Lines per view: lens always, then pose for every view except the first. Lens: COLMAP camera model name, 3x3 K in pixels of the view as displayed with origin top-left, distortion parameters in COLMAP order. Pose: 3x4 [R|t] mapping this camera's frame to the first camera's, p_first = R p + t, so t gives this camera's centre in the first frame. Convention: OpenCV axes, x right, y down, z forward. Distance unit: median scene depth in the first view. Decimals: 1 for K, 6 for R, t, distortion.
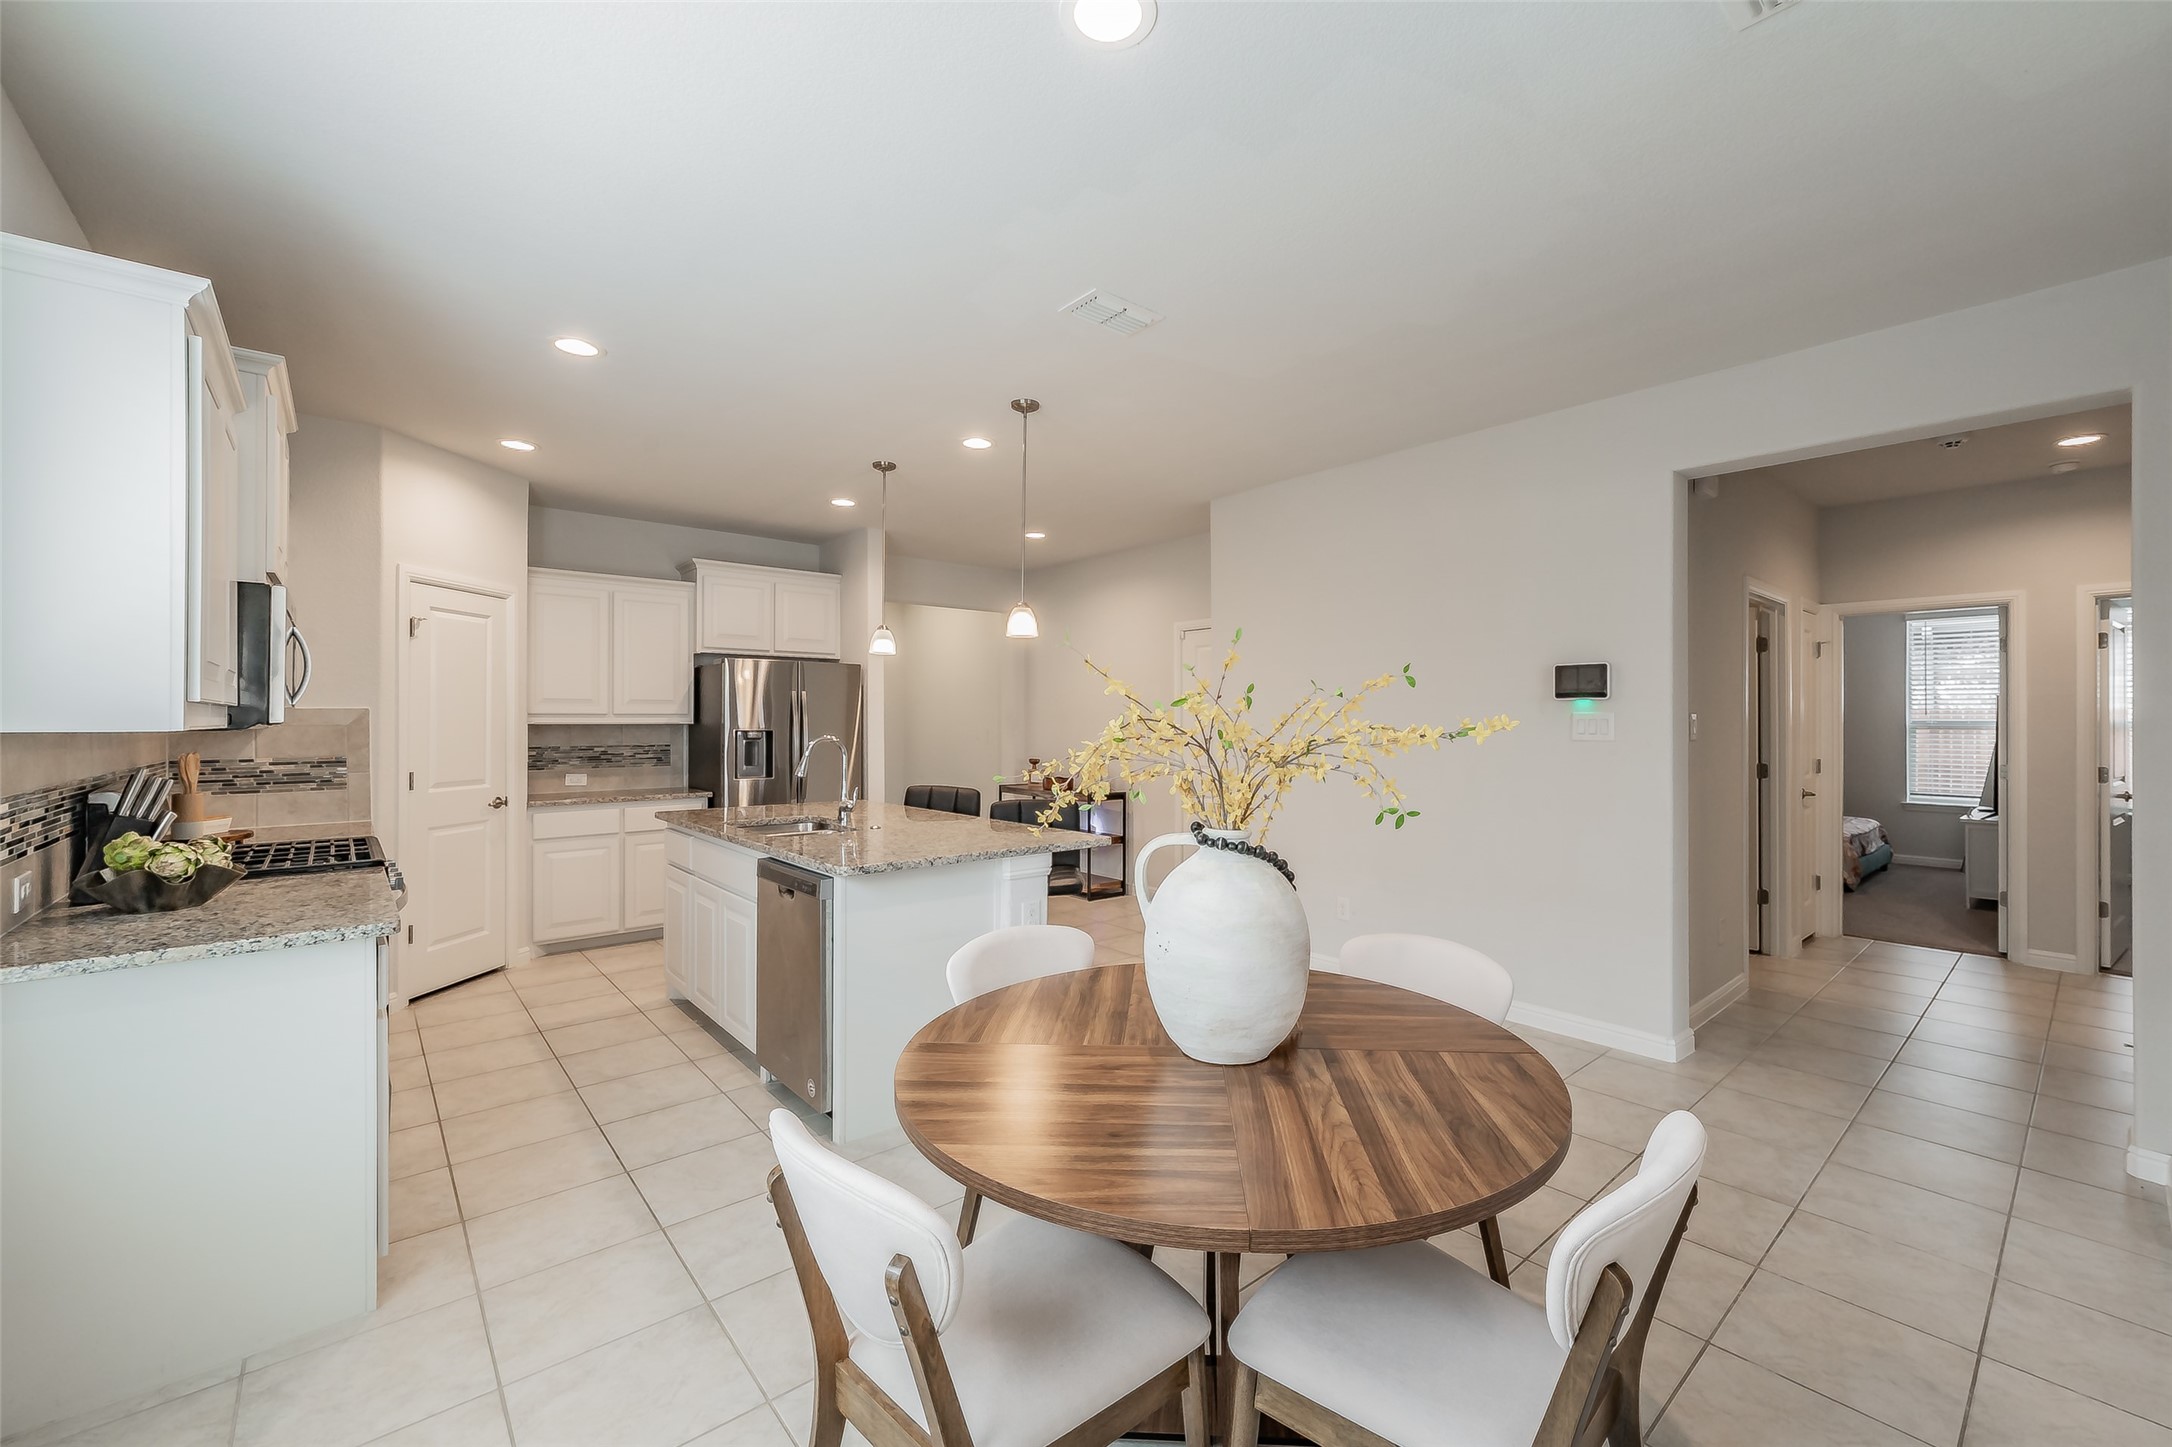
lens RADIAL K [[886.0, 0, 1133.0], [0, 886.0, 718.0], [0, 0, 1]] dist [-0.000383, 0.000029]
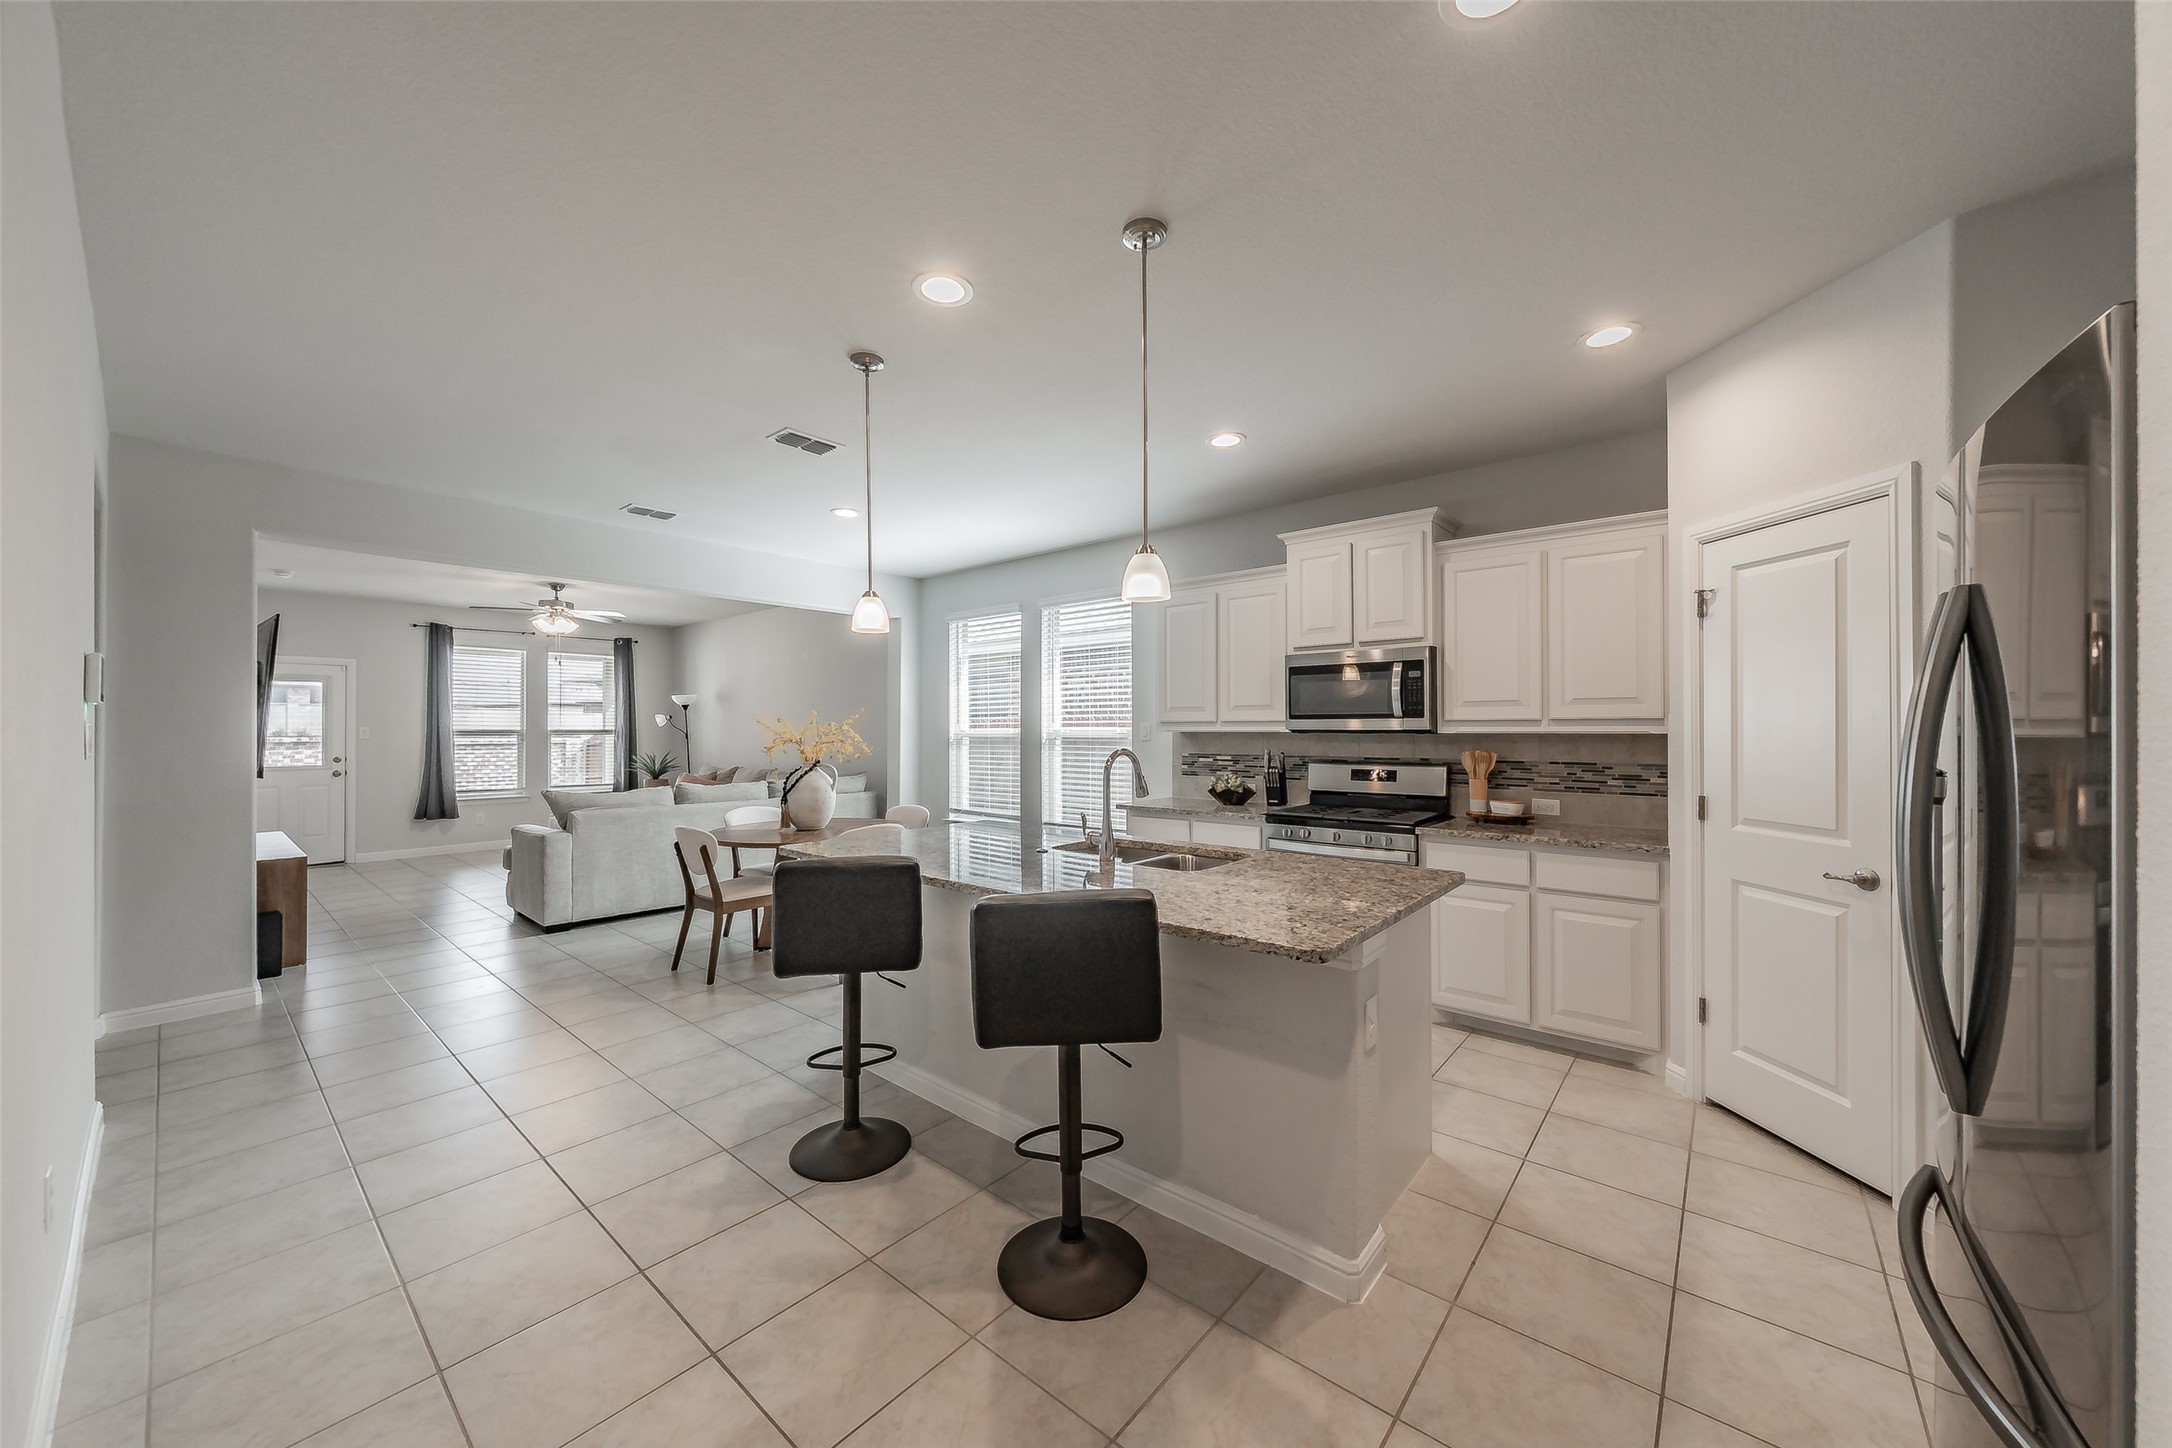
lens RADIAL K [[771.9, 0, 1088.2], [0, 771.9, 727.3], [0, 0, 1]] dist [-0.000573, -0.000168]
pose [[-0.989300, 0.002239, -0.145878, -0.200345], [0.002801, 0.999989, -0.003641, 0.003451], [0.145868, -0.004011, -0.989296, 1.585019]]
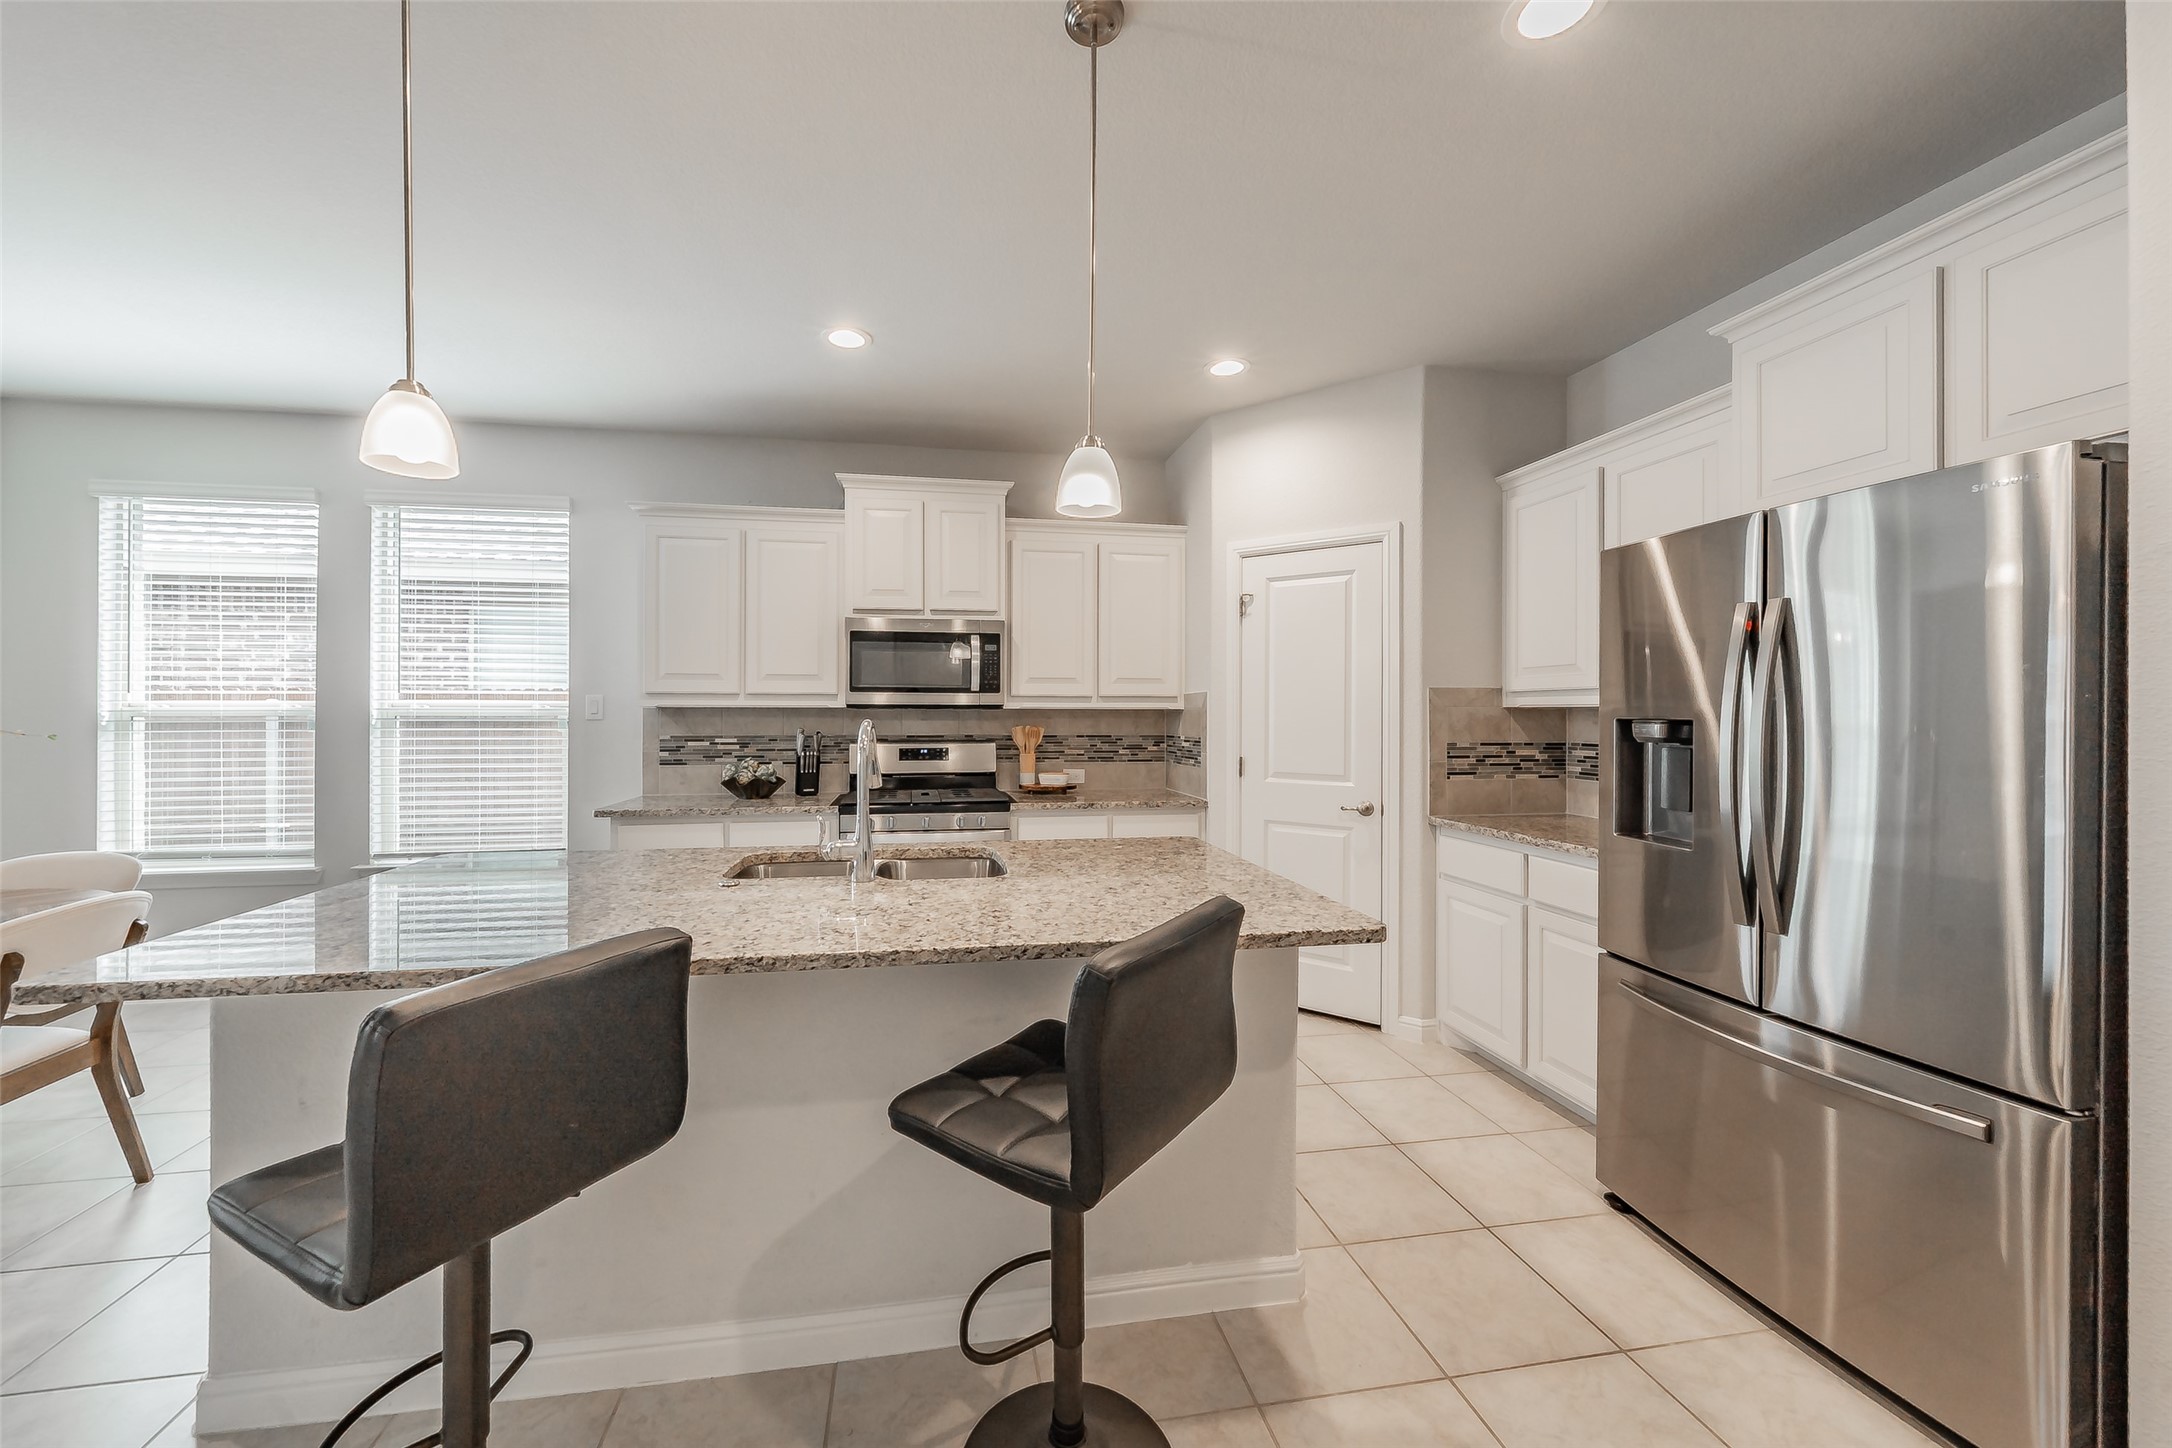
lens RADIAL K [[786.6, 0, 1042.1], [0, 786.6, 715.0], [0, 0, 1]] dist [0.001234, 0.000082]
pose [[-0.537783, -0.001020, -0.843082, 0.018979], [0.000030, 0.999999, -0.001229, 0.016729], [0.843083, -0.000686, -0.537783, 1.282758]]
